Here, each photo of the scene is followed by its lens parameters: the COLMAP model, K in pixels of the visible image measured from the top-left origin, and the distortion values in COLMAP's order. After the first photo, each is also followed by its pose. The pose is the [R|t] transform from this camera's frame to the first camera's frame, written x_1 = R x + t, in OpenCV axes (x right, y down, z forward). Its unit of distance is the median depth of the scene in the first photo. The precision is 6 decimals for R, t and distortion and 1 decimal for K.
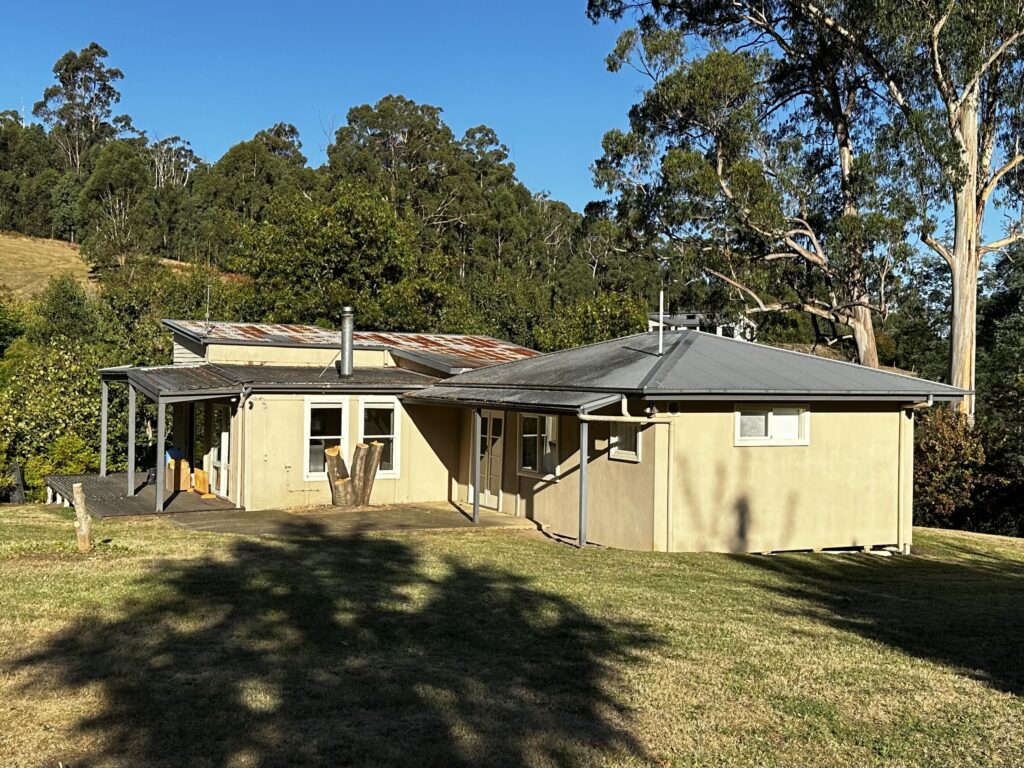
lens RADIAL K [[1213.3, 0, 512.0], [0, 1213.3, 384.0], [0, 0, 1]] dist [0.108647, -0.010246]
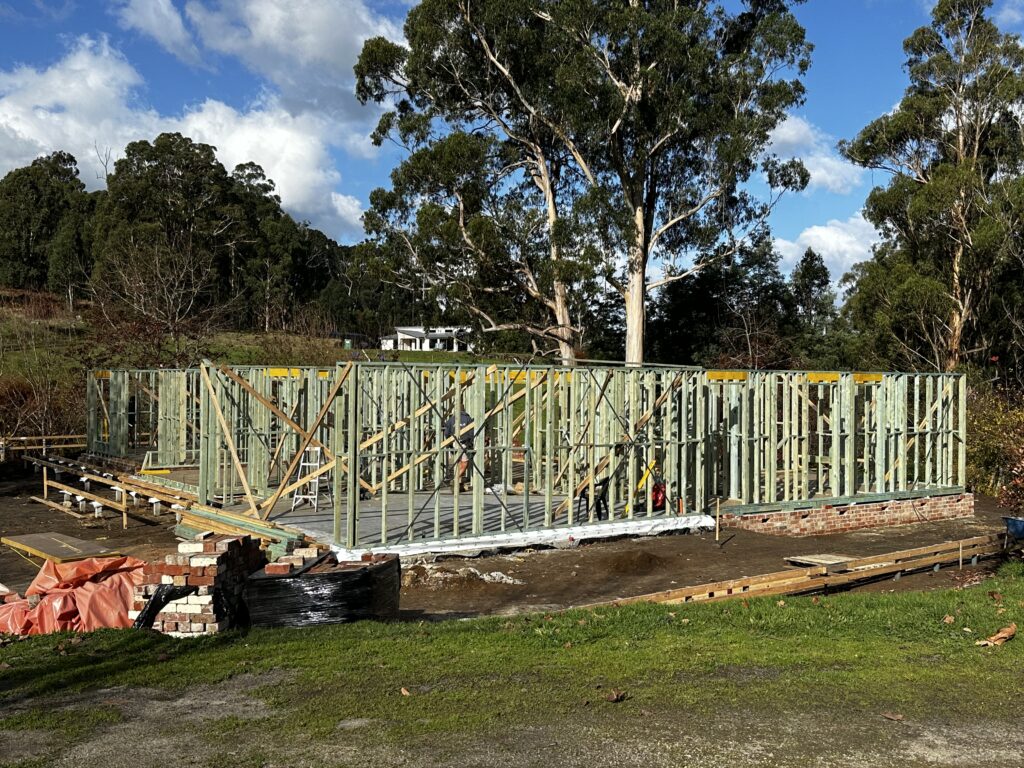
lens RADIAL K [[1057.8, 0, 512.0], [0, 1057.8, 384.0], [0, 0, 1]] dist [0.018560, 0.015201]
pose [[0.975793, -0.006463, 0.218599, -0.024577], [0.007311, 0.999969, -0.003070, 0.001893], [-0.218573, 0.004594, 0.975810, -0.111438]]
